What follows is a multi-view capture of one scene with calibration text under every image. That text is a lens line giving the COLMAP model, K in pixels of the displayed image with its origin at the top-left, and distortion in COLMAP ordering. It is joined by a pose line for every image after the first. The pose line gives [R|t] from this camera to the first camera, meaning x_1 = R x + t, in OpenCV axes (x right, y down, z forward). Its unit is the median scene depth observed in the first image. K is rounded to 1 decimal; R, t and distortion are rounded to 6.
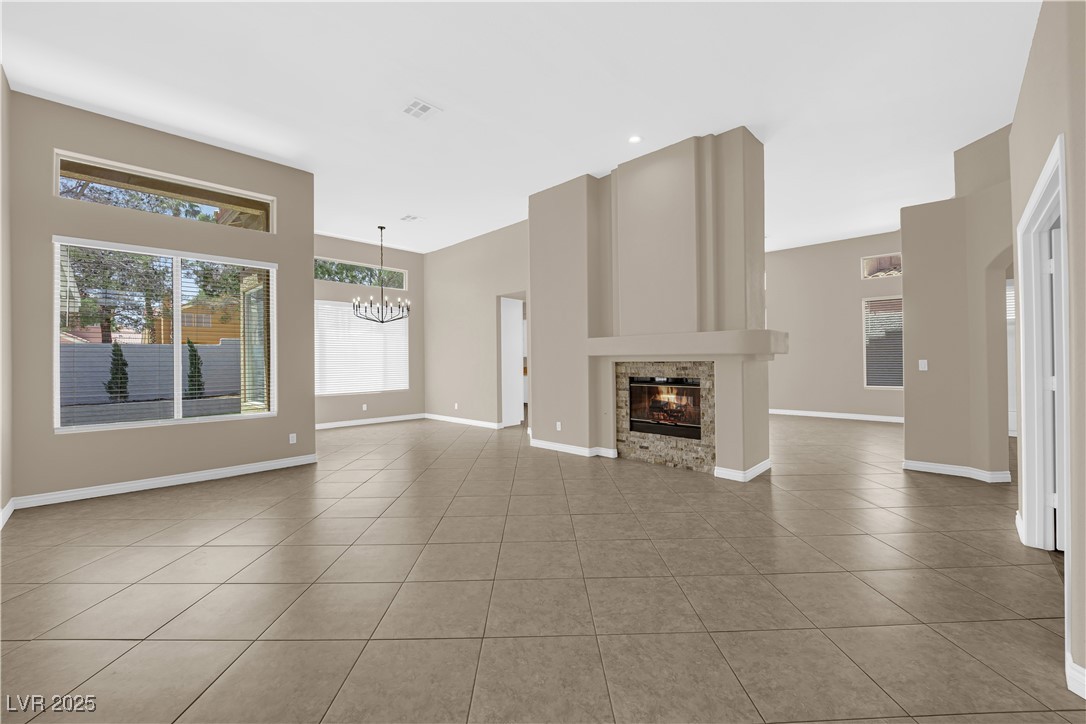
lens RADIAL K [[431.5, 0, 539.8], [0, 431.5, 363.0], [0, 0, 1]] dist [-0.012662, 0.000041]
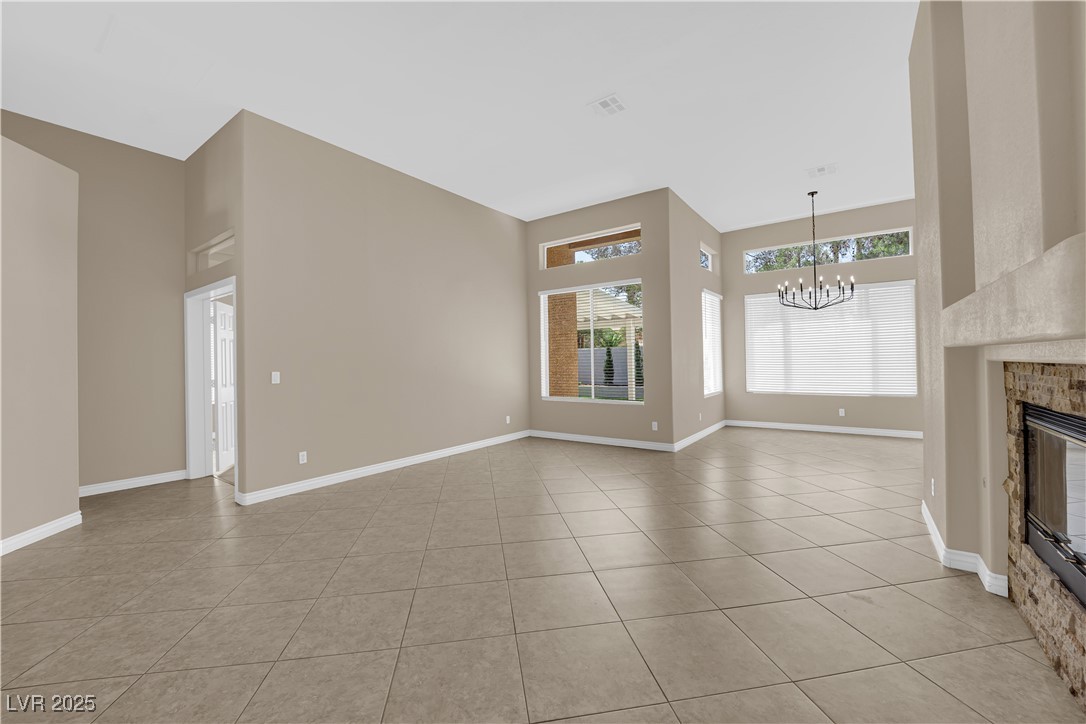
lens RADIAL K [[431.5, 0, 542.6], [0, 431.5, 355.7], [0, 0, 1]] dist [-0.012662, 0.000041]
pose [[0.156845, -0.006103, -0.987604, 0.537085], [0.009220, 0.999946, -0.004715, -0.010600], [0.987580, -0.008366, 0.156893, 0.547327]]
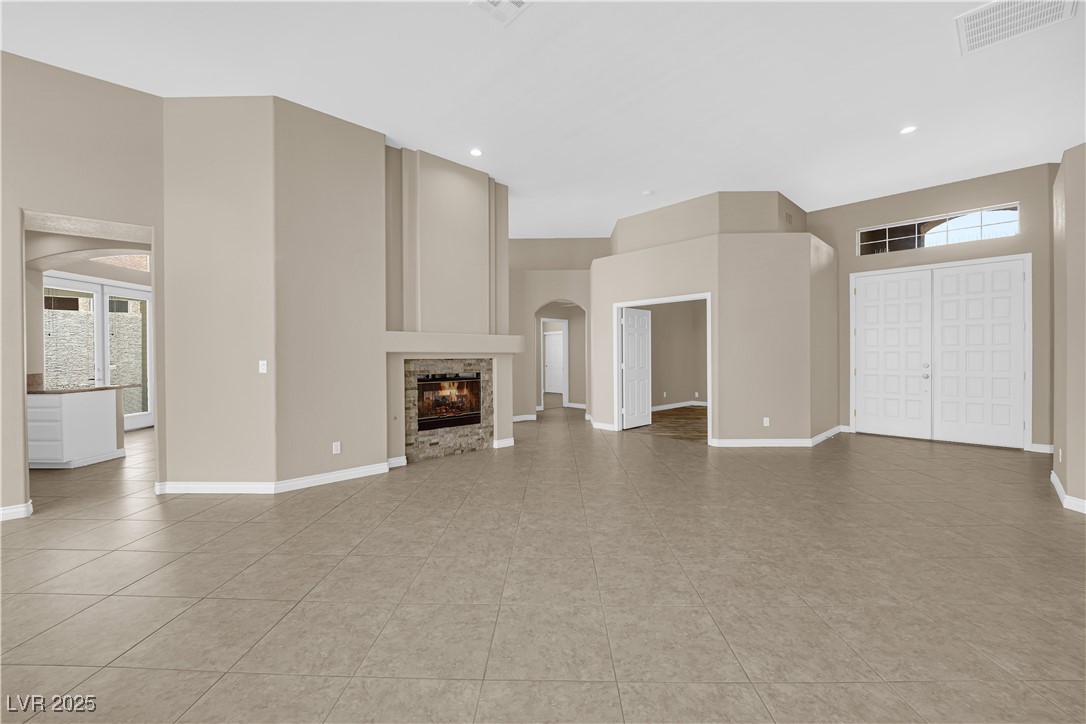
lens RADIAL K [[431.5, 0, 539.8], [0, 431.5, 356.3], [0, 0, 1]] dist [-0.012662, 0.000041]
pose [[0.037515, -0.000828, 0.999296, -0.764595], [0.002384, 0.999997, 0.000739, -0.009499], [-0.999293, 0.002355, 0.037517, 0.720906]]
